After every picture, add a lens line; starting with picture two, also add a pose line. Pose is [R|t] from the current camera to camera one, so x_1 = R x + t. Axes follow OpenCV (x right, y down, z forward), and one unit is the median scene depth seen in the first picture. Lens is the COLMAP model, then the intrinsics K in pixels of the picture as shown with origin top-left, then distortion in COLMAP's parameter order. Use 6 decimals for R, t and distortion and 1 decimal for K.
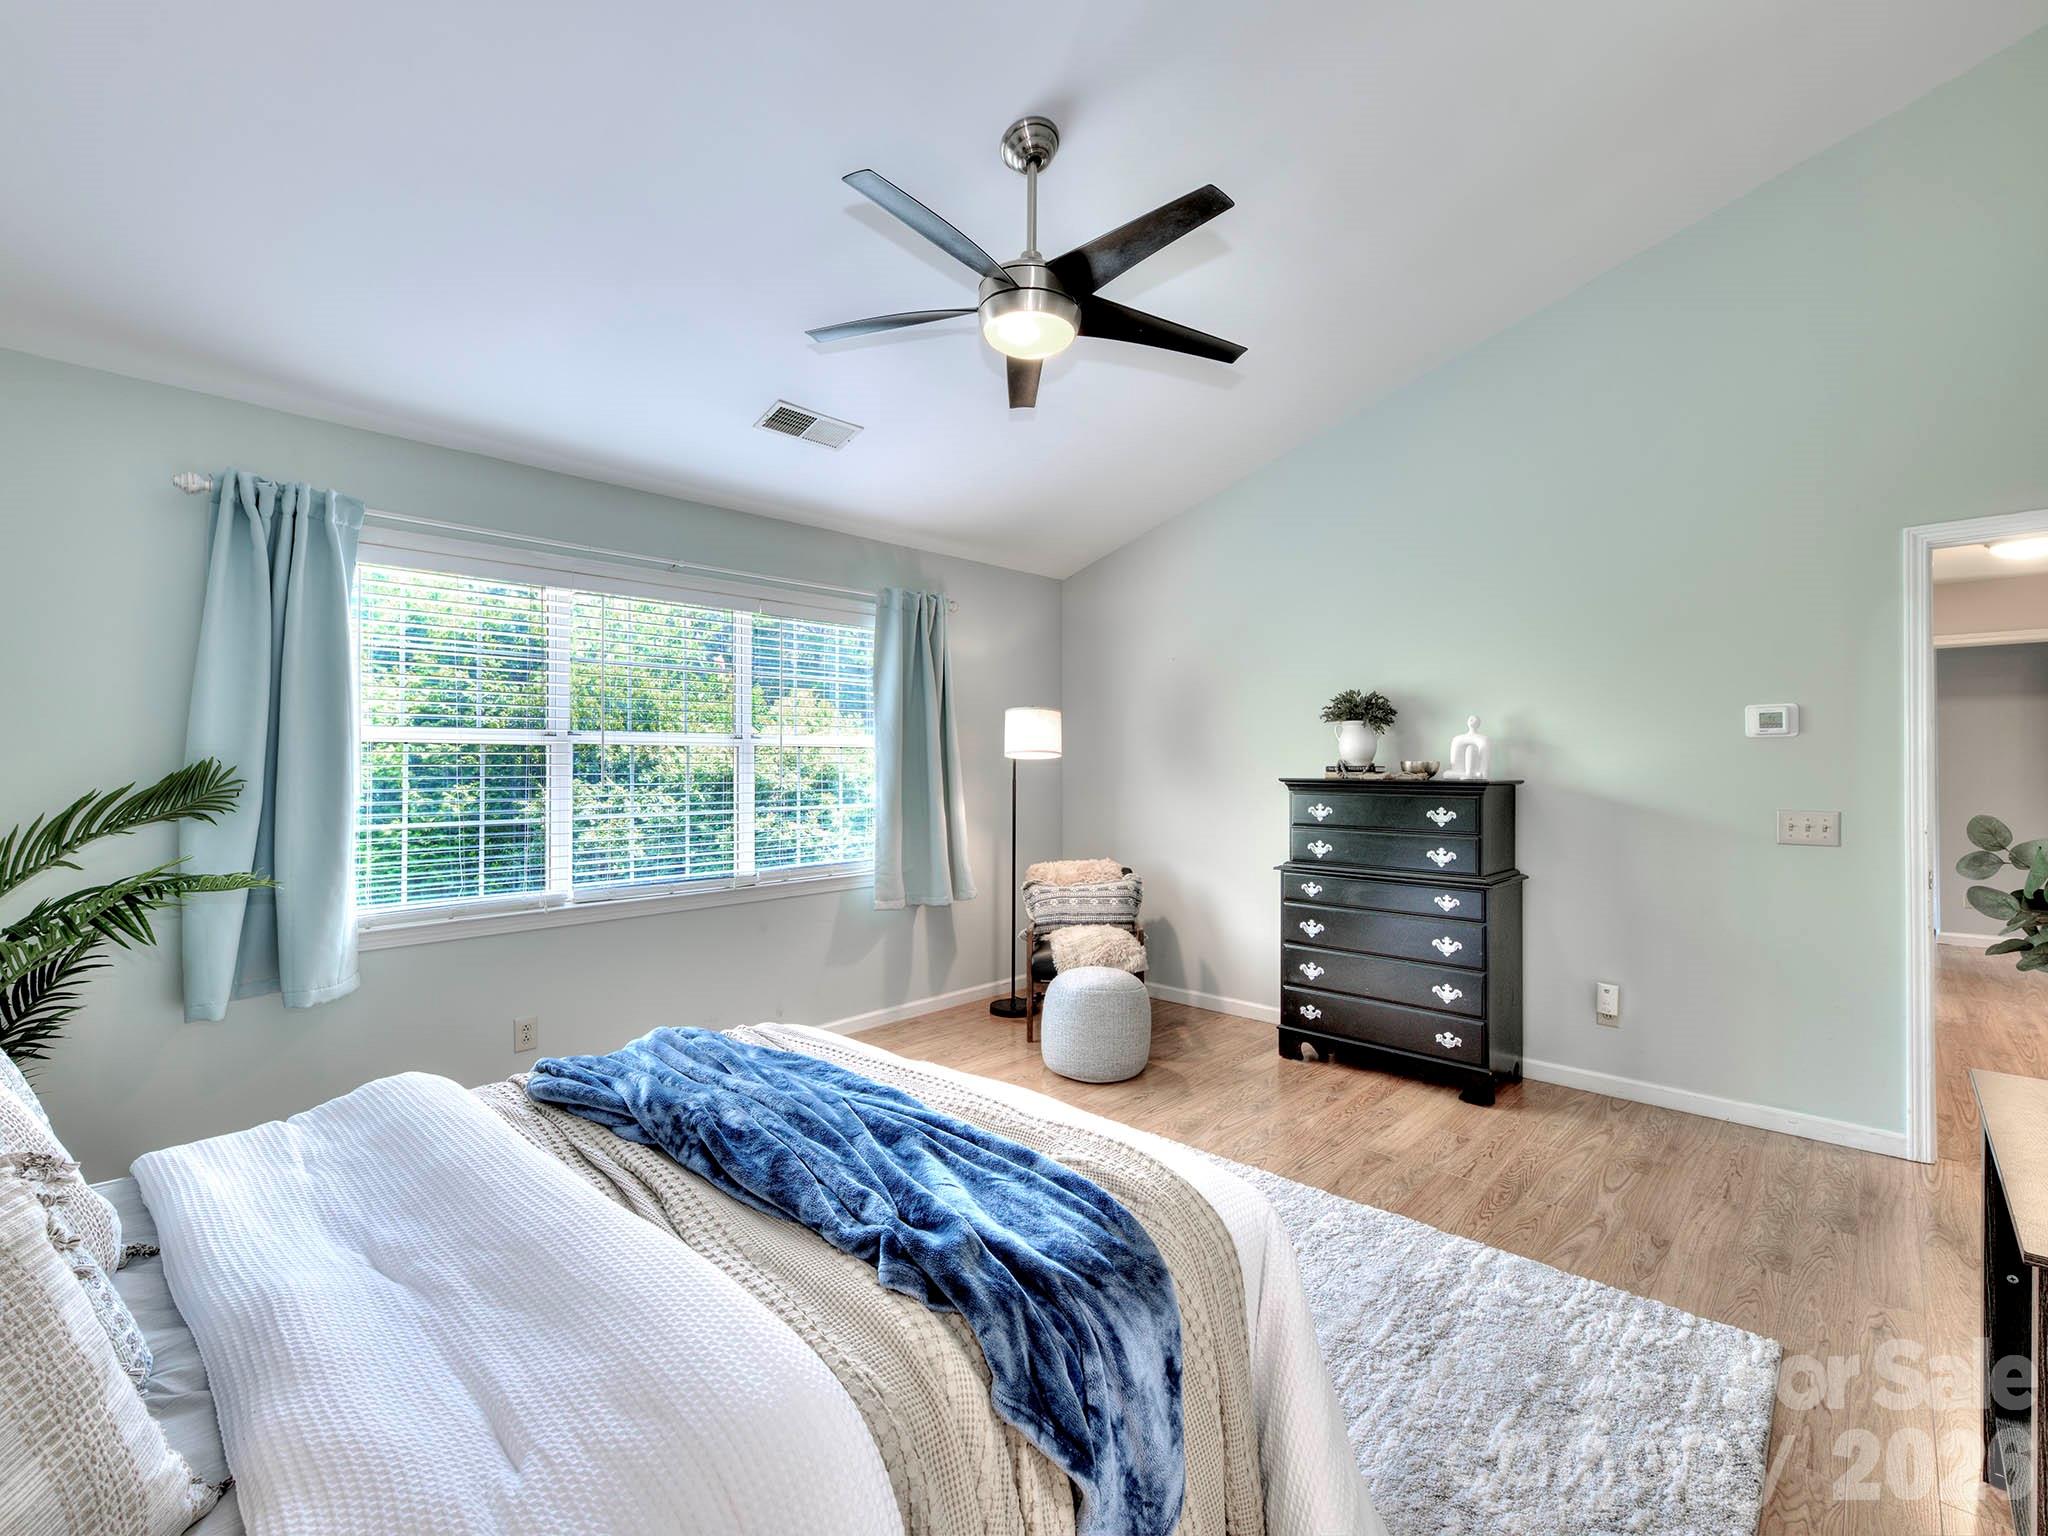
lens RADIAL K [[909.3, 0, 1024.4], [0, 909.3, 758.6], [0, 0, 1]] dist [0.001432, -0.002062]
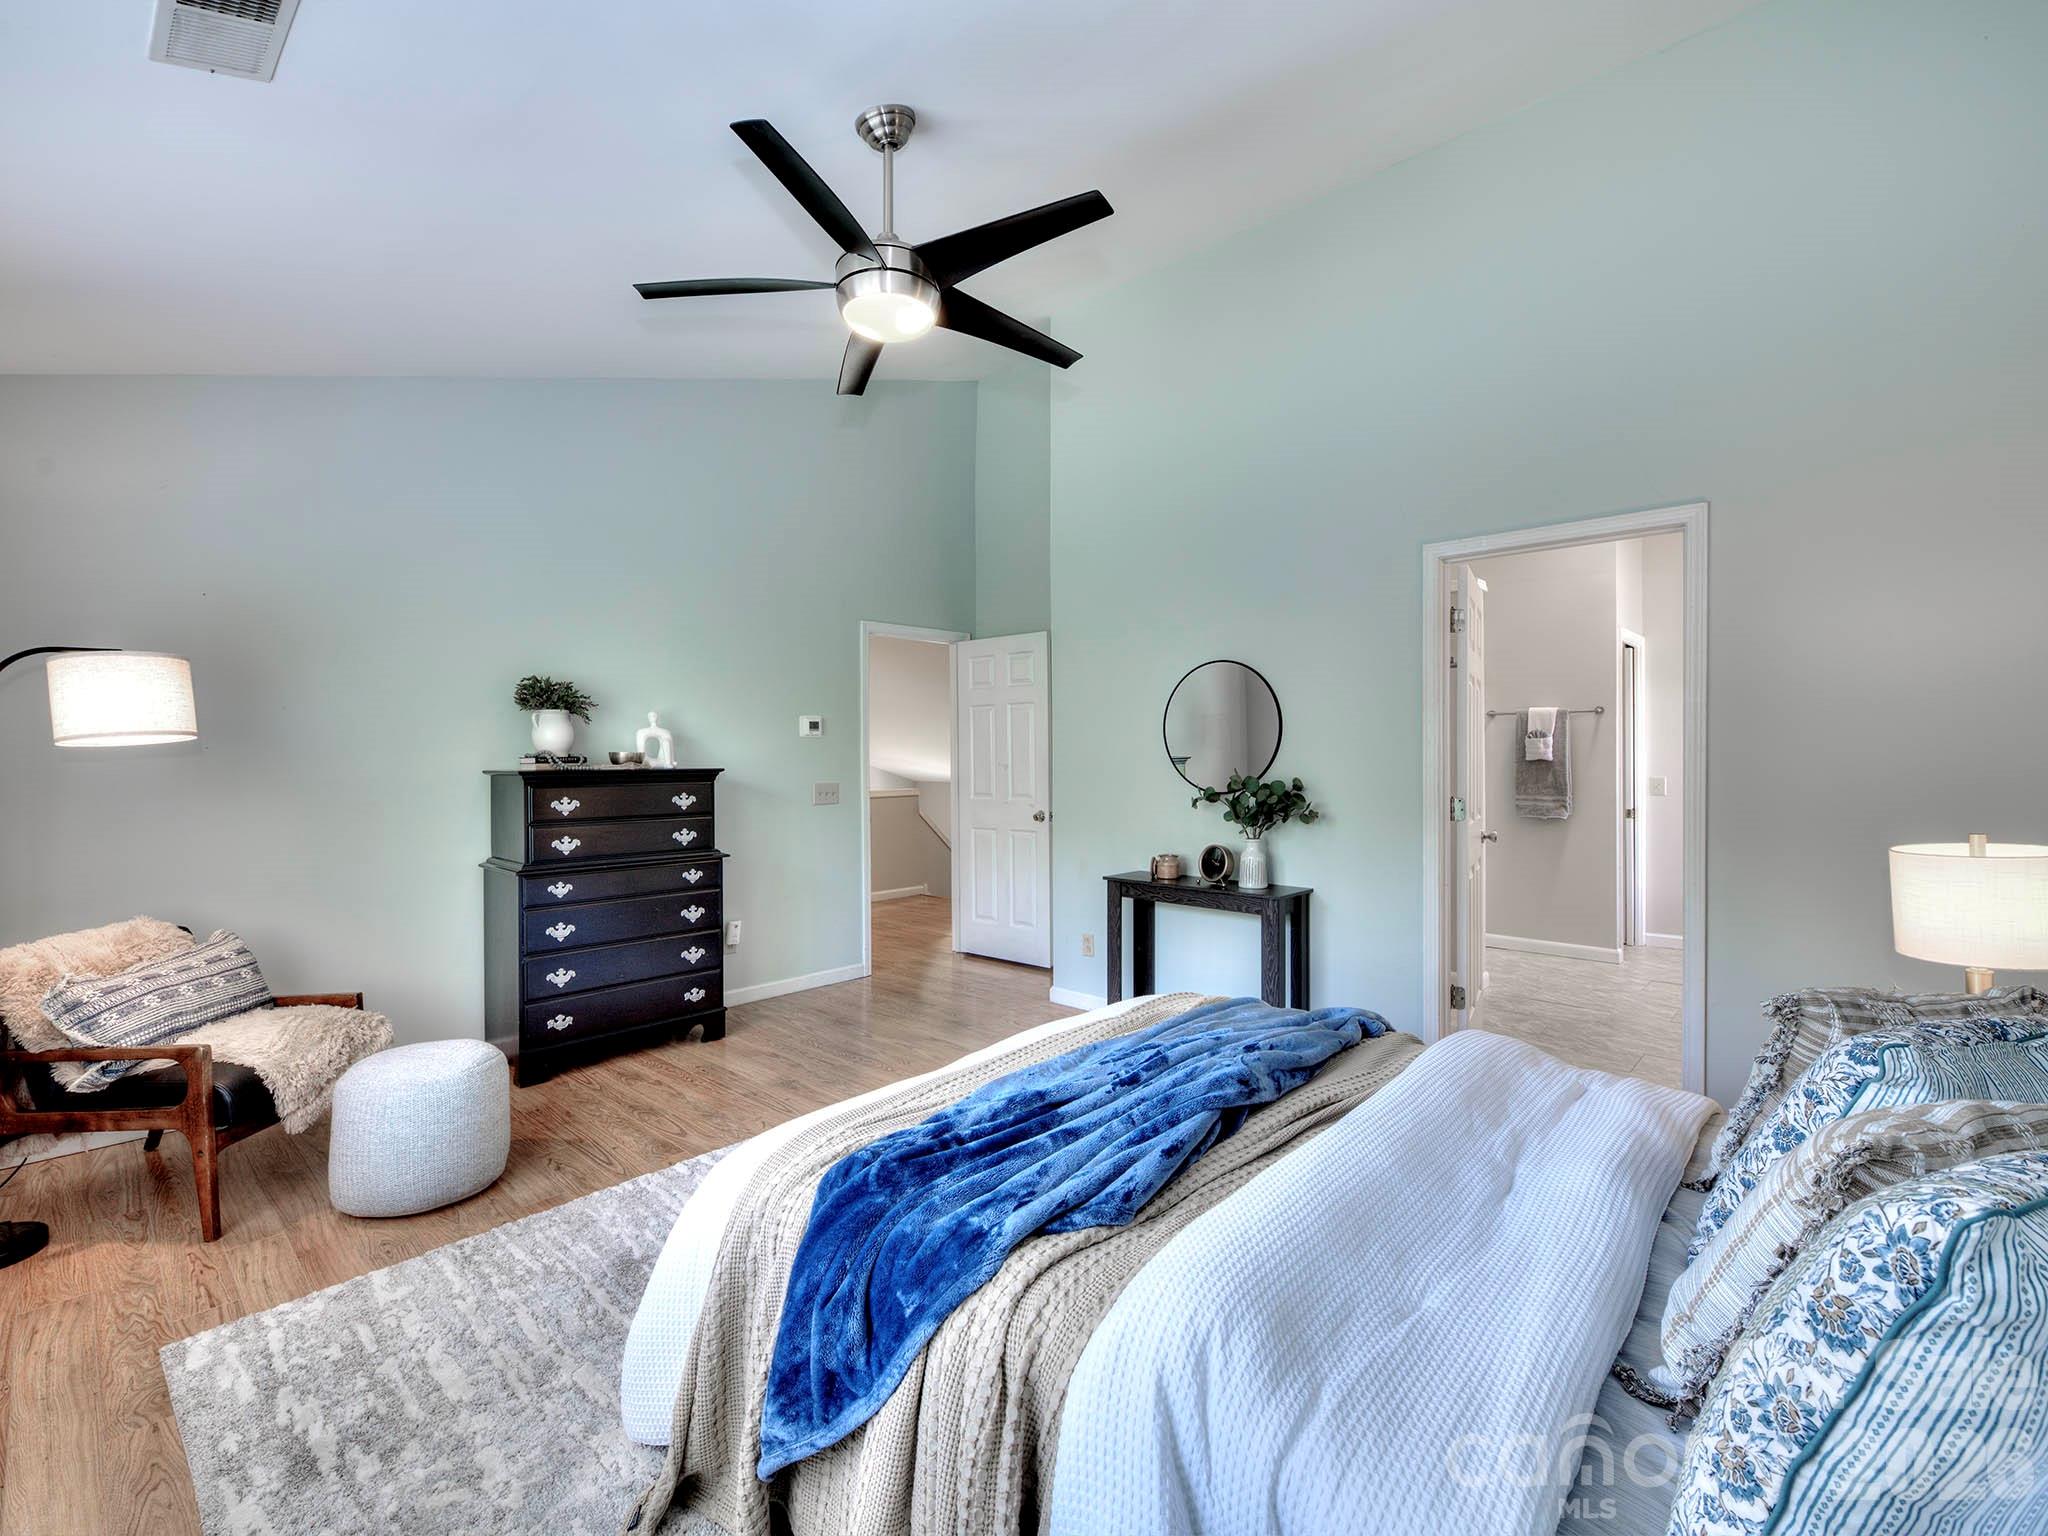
lens RADIAL K [[909.3, 0, 1023.6], [0, 909.3, 766.2], [0, 0, 1]] dist [0.001432, -0.002062]
pose [[-0.009761, -0.012132, 0.999879, -0.636453], [-0.002213, 0.999924, 0.012111, 0.006387], [-0.999950, -0.002094, -0.009787, 0.560396]]
